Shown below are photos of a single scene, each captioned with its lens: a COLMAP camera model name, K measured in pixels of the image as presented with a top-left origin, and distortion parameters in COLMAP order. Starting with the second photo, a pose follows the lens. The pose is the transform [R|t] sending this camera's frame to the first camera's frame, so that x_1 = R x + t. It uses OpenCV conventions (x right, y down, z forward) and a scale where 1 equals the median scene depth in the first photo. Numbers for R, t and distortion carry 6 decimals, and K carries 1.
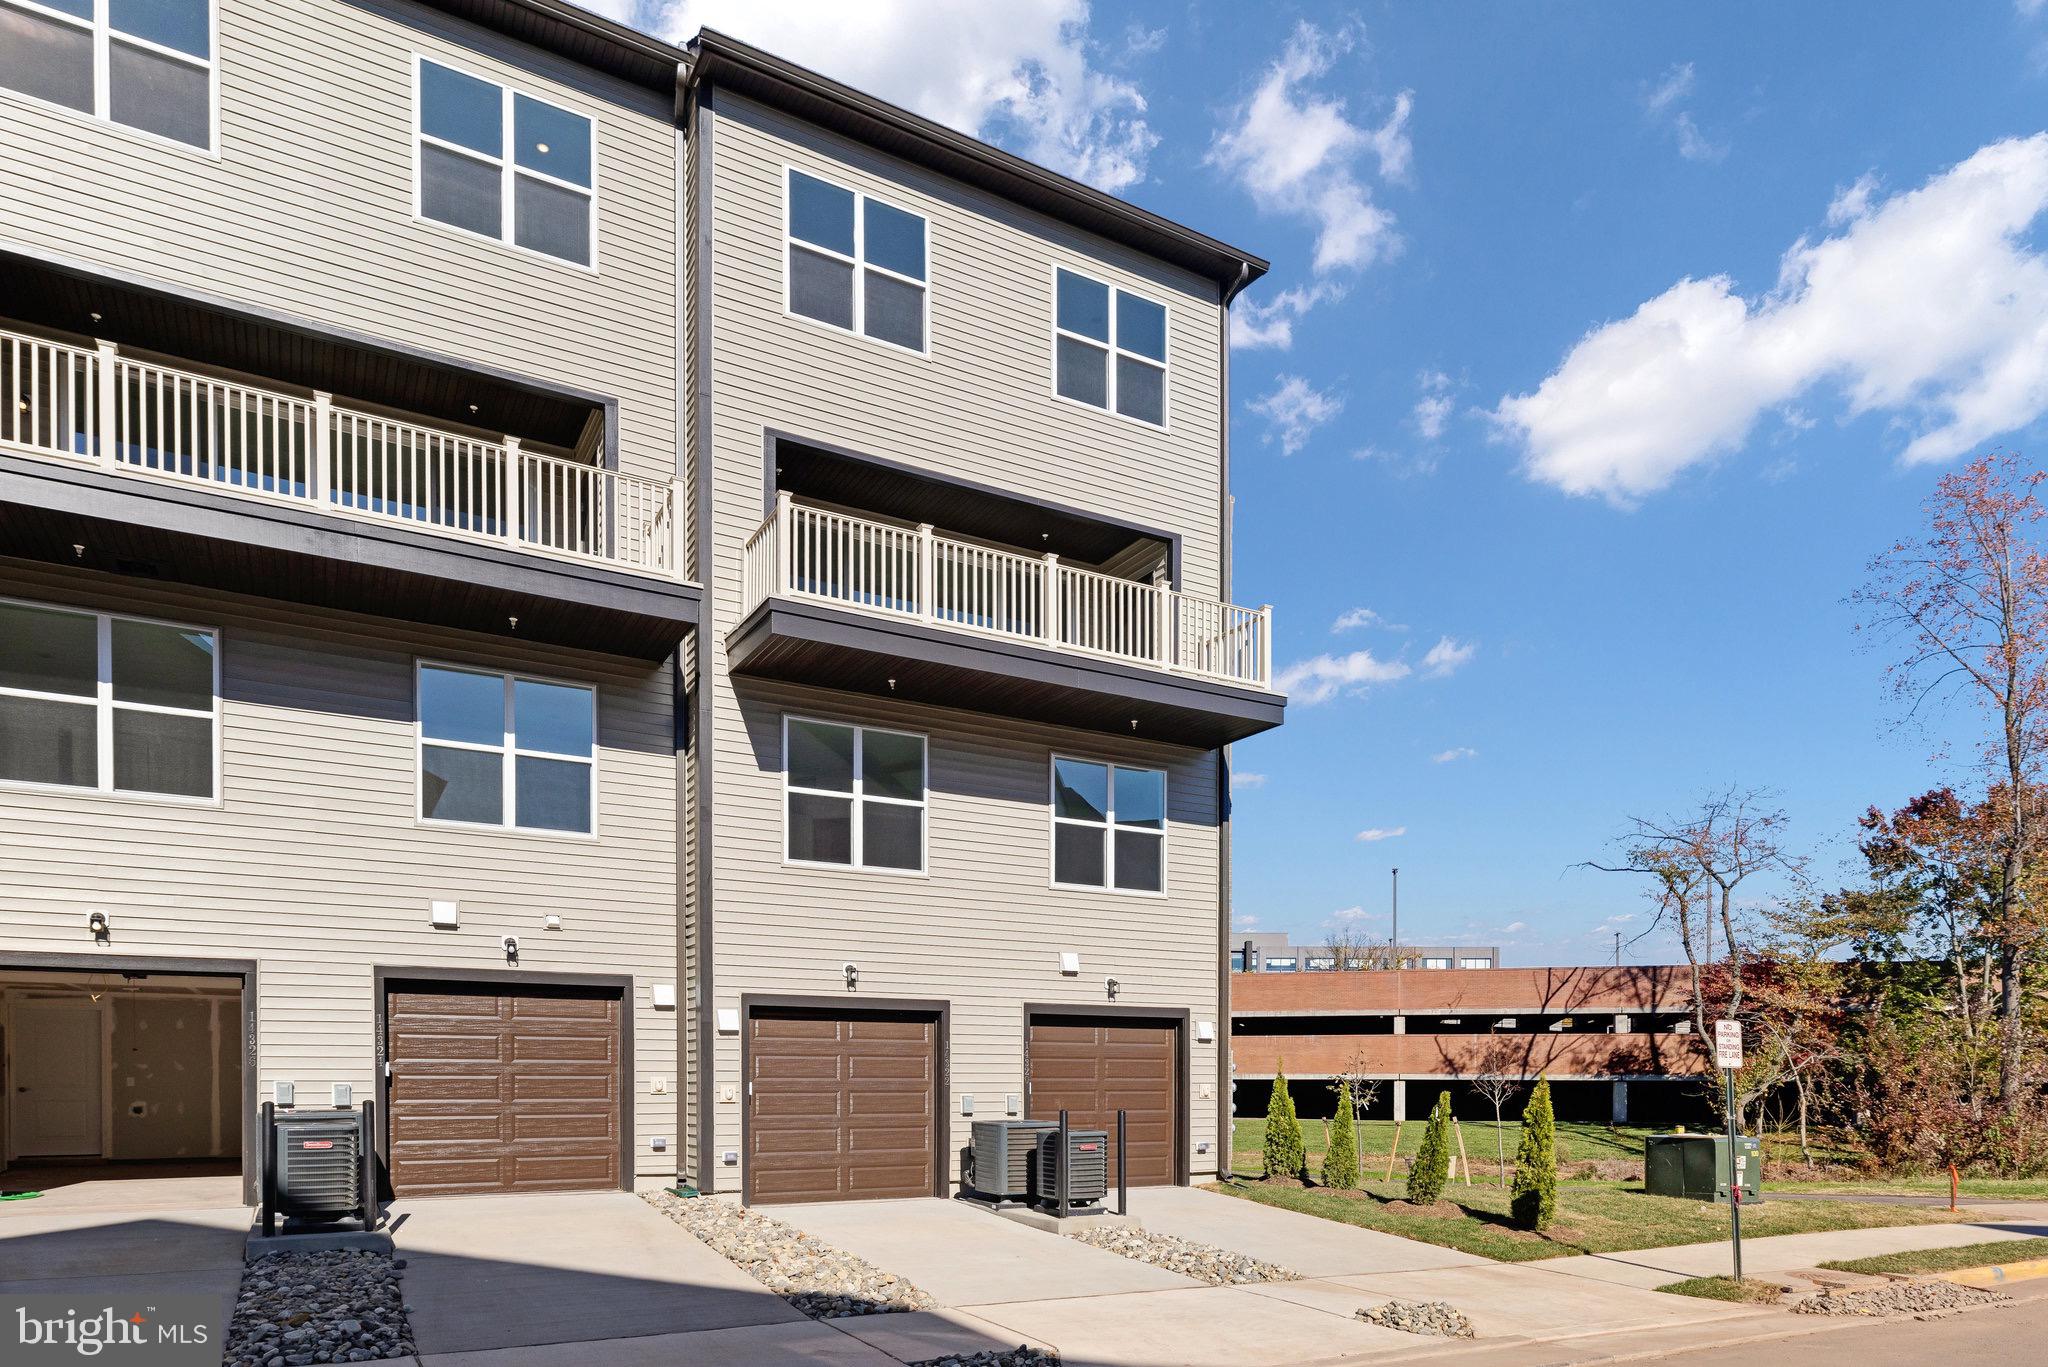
lens RADIAL K [[2320.9, 0, 1021.7], [0, 2320.9, 682.0], [0, 0, 1]] dist [-0.010863, -0.014912]
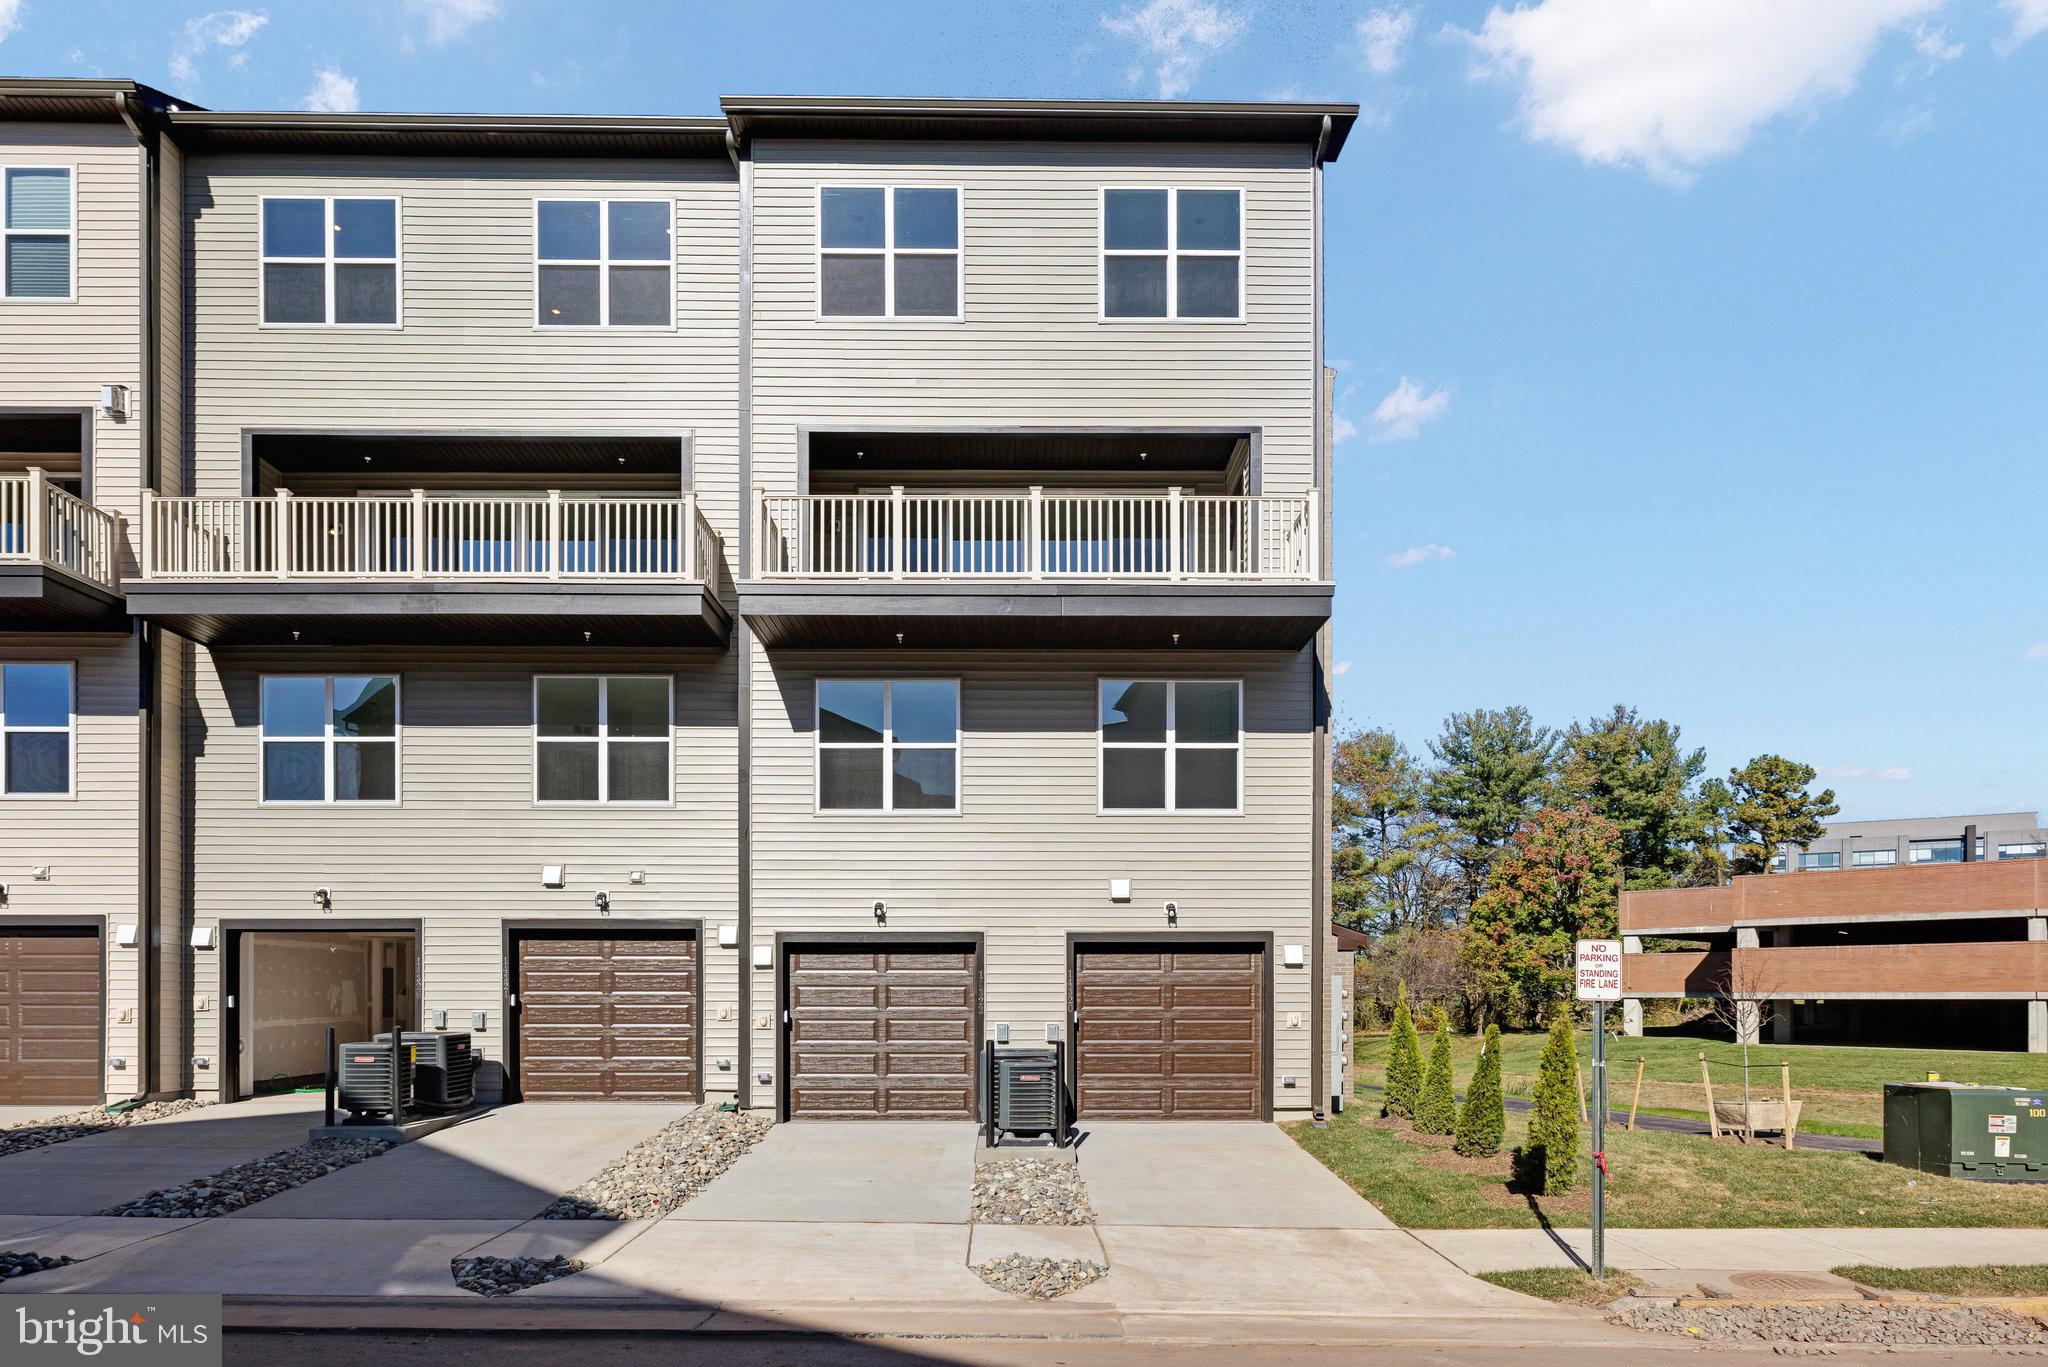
lens RADIAL K [[1789.6, 0, 1025.0], [0, 1789.6, 785.6], [0, 0, 1]] dist [-0.002767, 0.003257]
pose [[0.683954, -0.099024, -0.722773, 0.564757], [0.115970, 0.992905, -0.026292, 0.096681], [0.720248, -0.065838, 0.690585, 0.474744]]
